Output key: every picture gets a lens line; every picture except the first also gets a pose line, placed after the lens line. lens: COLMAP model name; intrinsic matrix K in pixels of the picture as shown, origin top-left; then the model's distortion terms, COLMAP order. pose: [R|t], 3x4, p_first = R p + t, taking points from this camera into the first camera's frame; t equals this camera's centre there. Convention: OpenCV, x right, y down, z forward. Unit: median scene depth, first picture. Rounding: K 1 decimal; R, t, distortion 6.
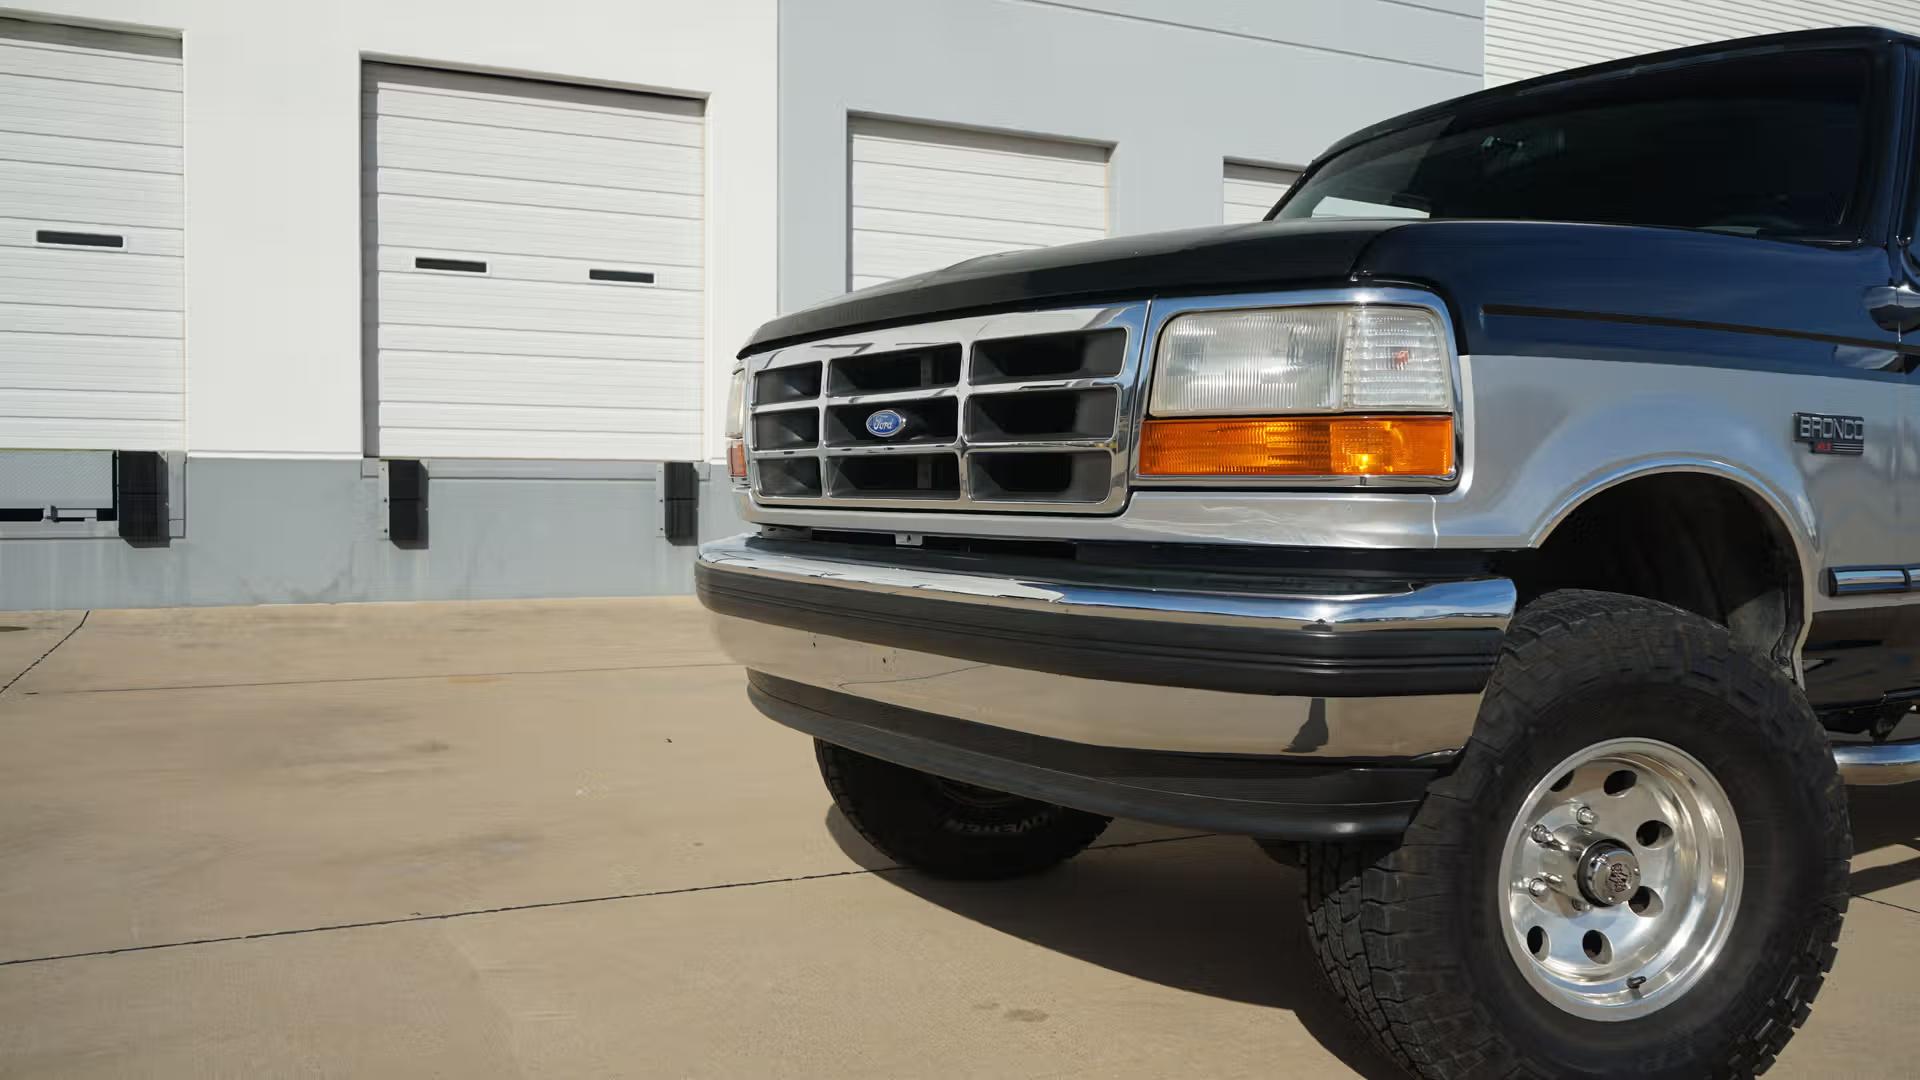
lens RADIAL K [[1543.0, 0, 947.9], [0, 1543.0, 544.7], [0, 0, 1]] dist [-0.010236, 0.003479]
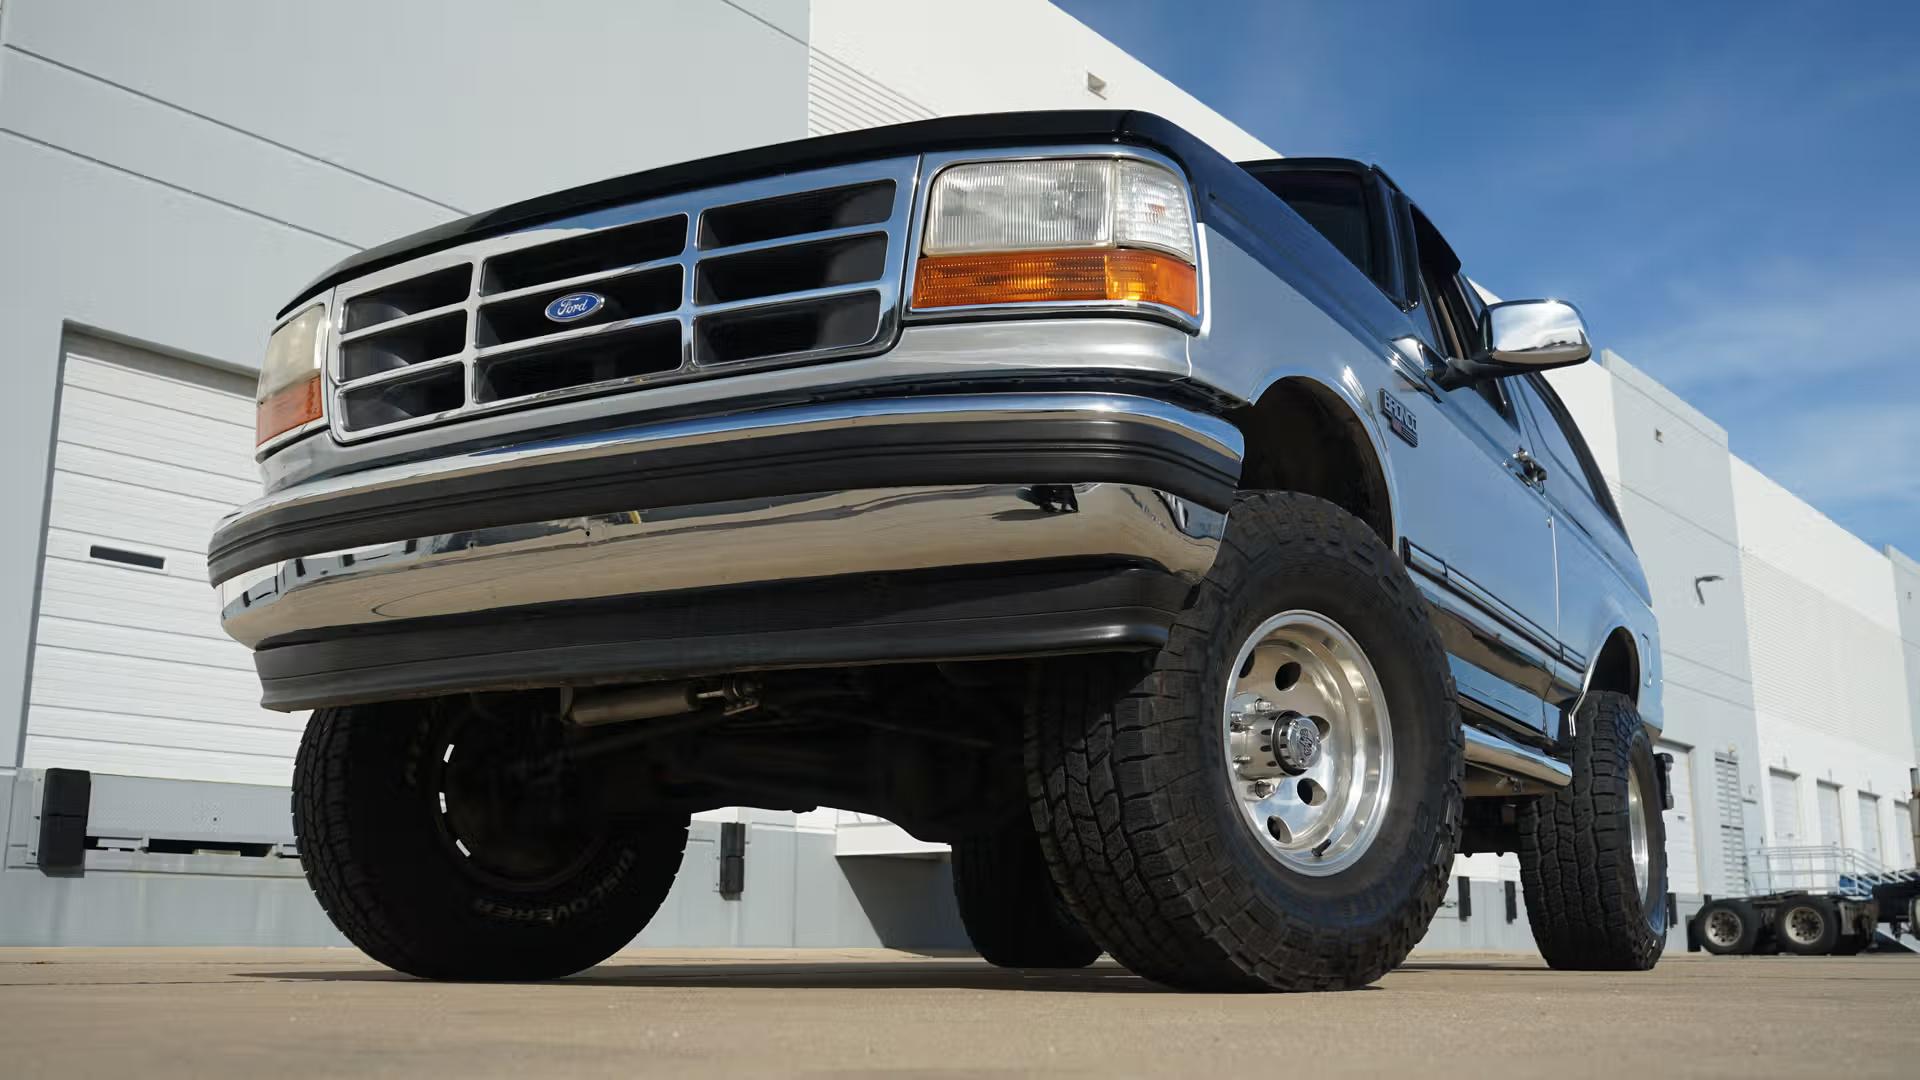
lens RADIAL K [[1890.0, 0, 972.1], [0, 1890.0, 527.0], [0, 0, 1]] dist [-0.004721, 0.000000]
pose [[0.894223, 0.093400, 0.437769, -0.347517], [0.020167, 0.968589, -0.247848, 0.374727], [-0.447167, 0.230459, 0.864251, -0.066219]]
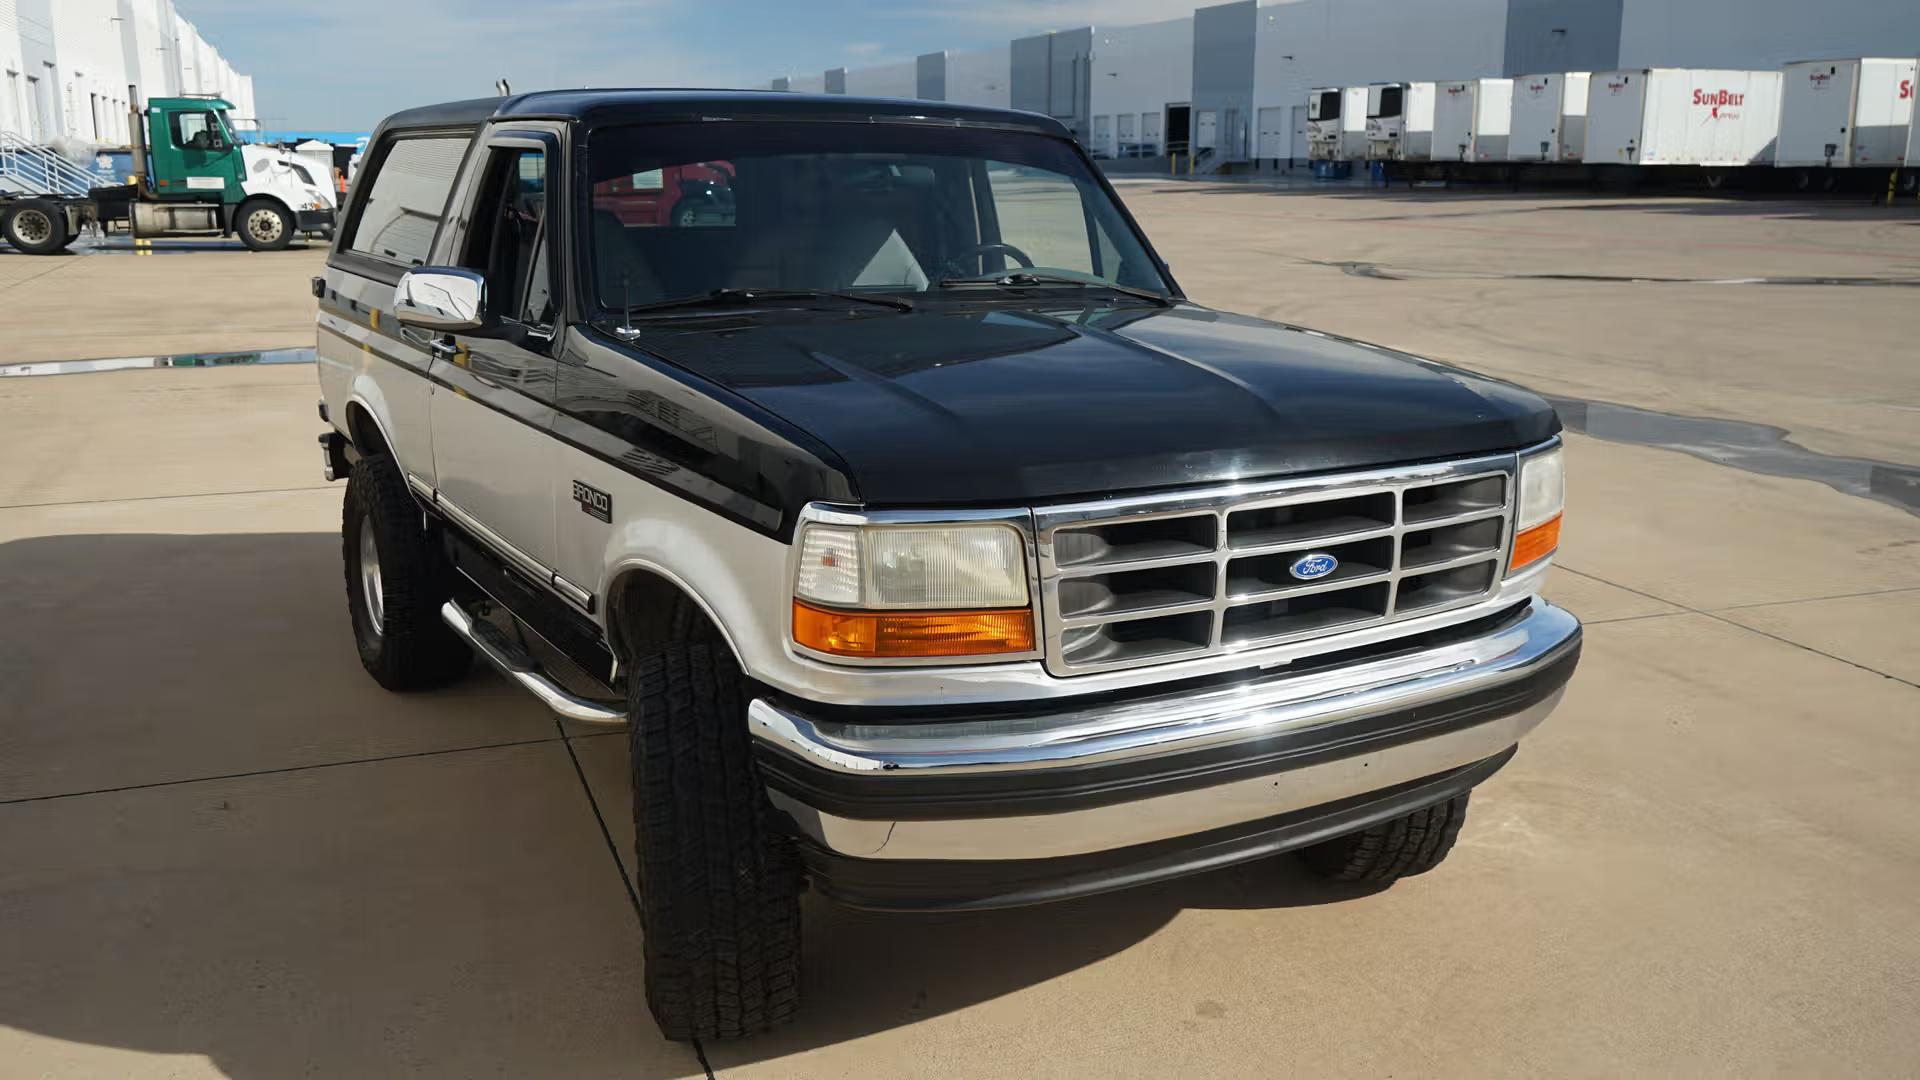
lens RADIAL K [[1639.1, 0, 979.8], [0, 1639.1, 561.0], [0, 0, 1]] dist [-0.021036, 0.041955]
pose [[0.048984, -0.248709, 0.967339, -1.308109], [0.022137, 0.968534, 0.247895, -0.418596], [-0.998554, 0.009271, 0.052949, 1.310410]]
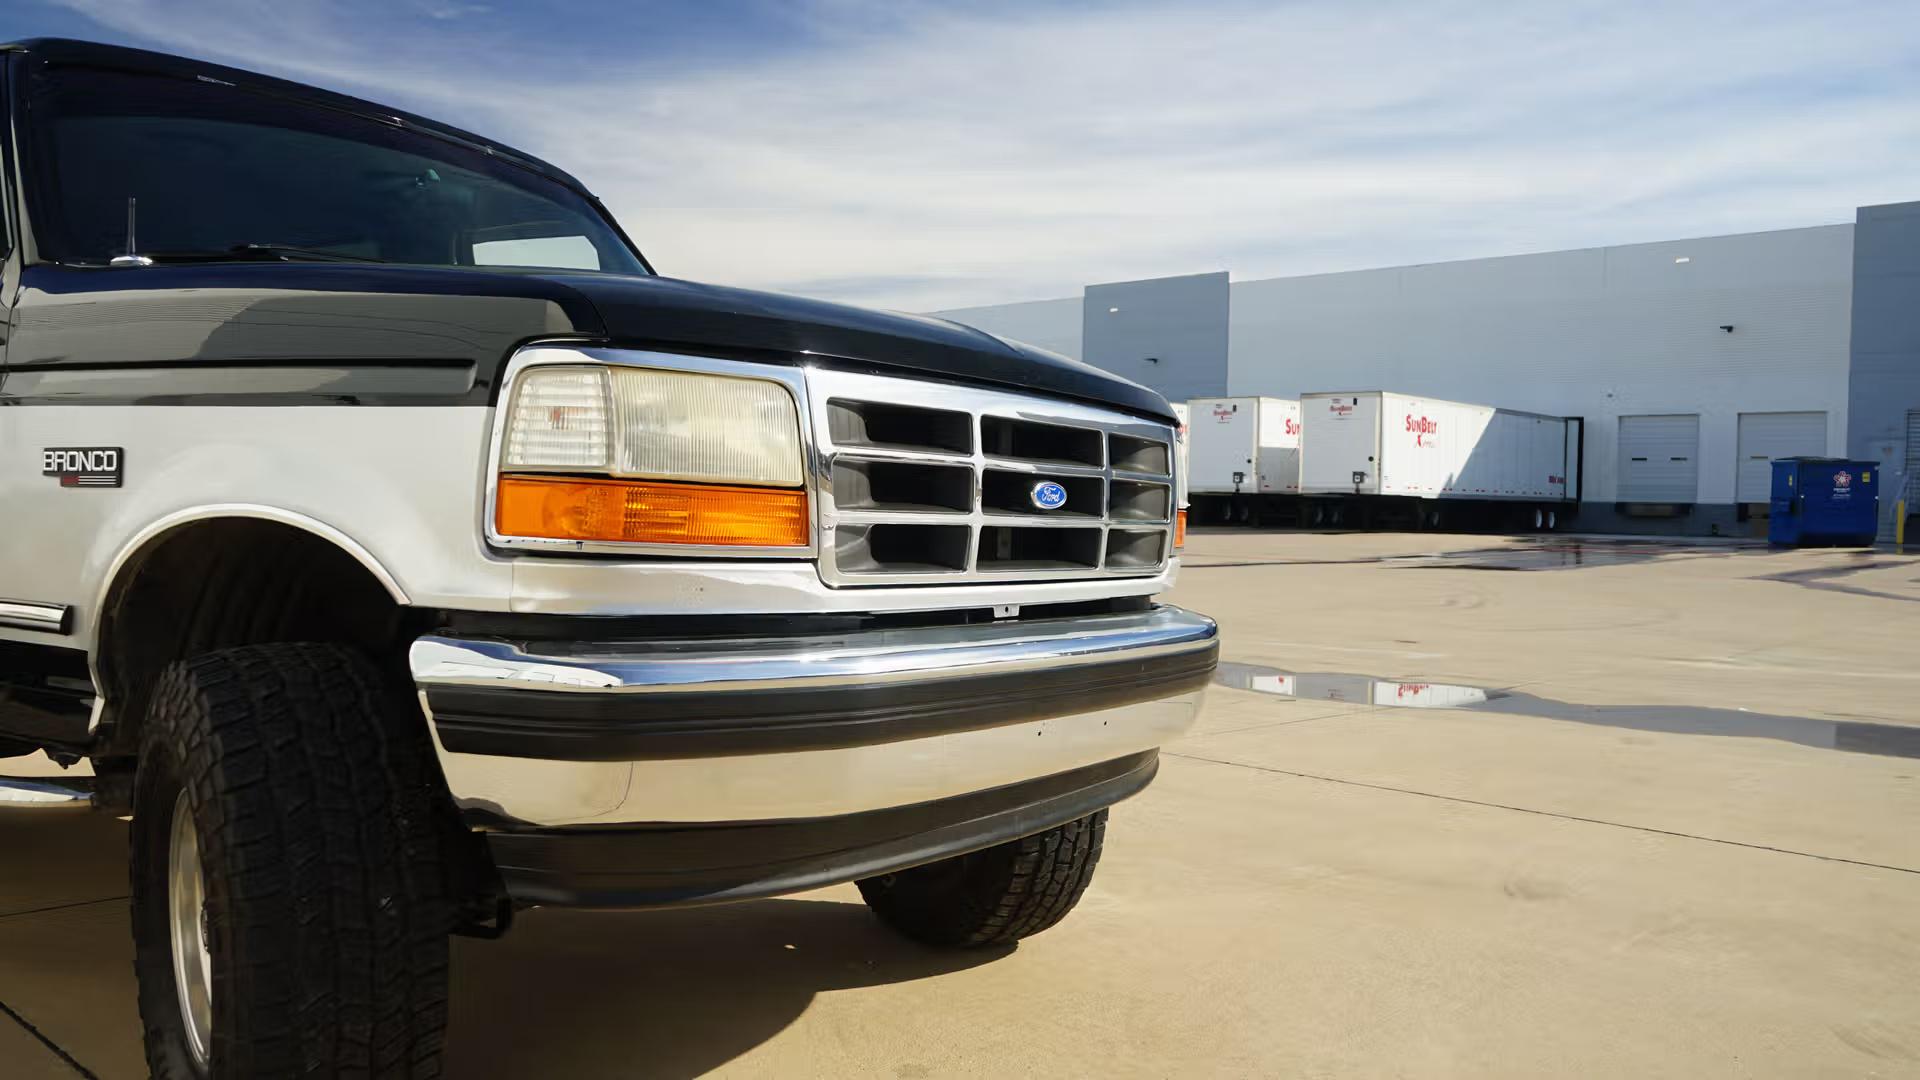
lens RADIAL K [[1543.0, 0, 953.3], [0, 1543.0, 556.3], [0, 0, 1]] dist [-0.010236, 0.003479]
pose [[-0.377299, -0.052490, 0.924603, -1.037978], [0.001139, 0.998365, 0.057143, -0.106930], [-0.926091, 0.022613, -0.376622, 1.593167]]
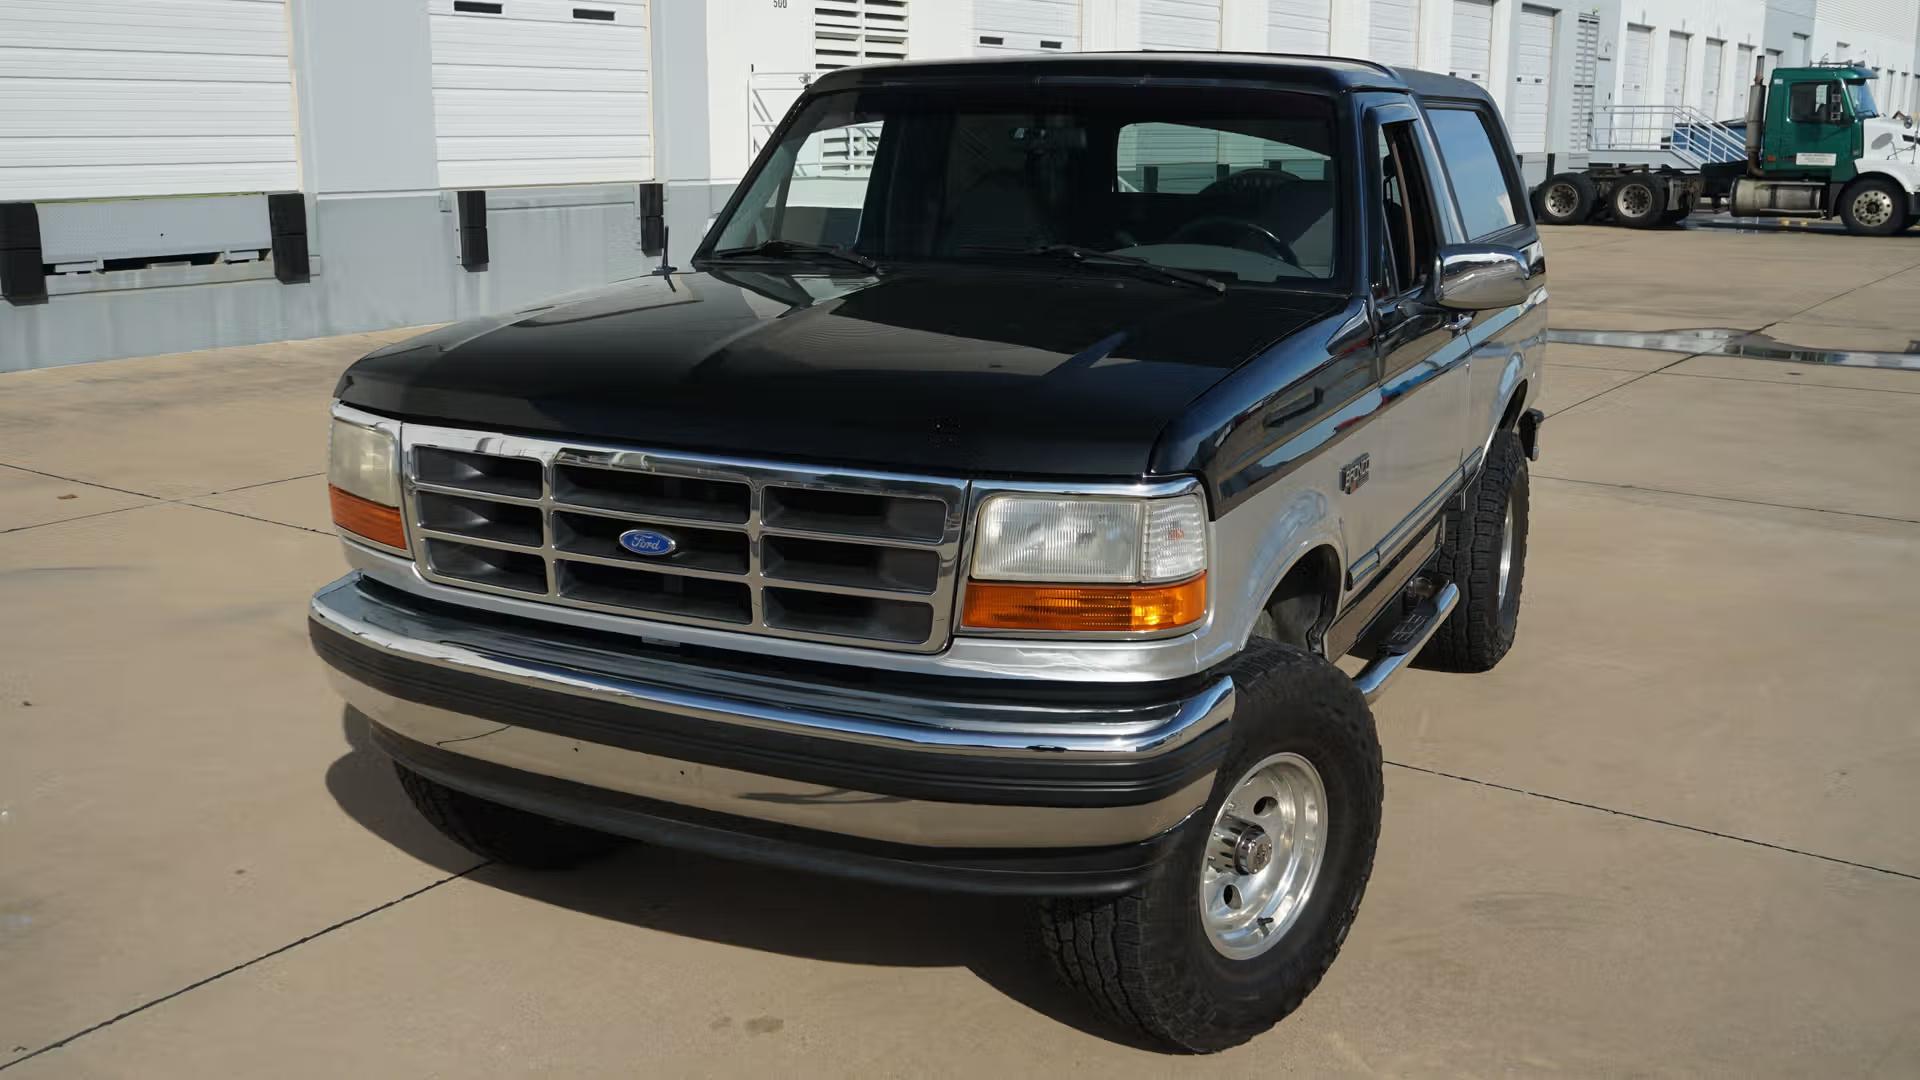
lens RADIAL K [[1816.3, 0, 954.7], [0, 1816.3, 514.5], [0, 0, 1]] dist [-0.010774, 0.000000]
pose [[0.867397, -0.112214, 0.484799, -0.503427], [0.019933, 0.981296, 0.191472, -0.364178], [-0.497217, -0.156419, 0.853410, -0.159912]]
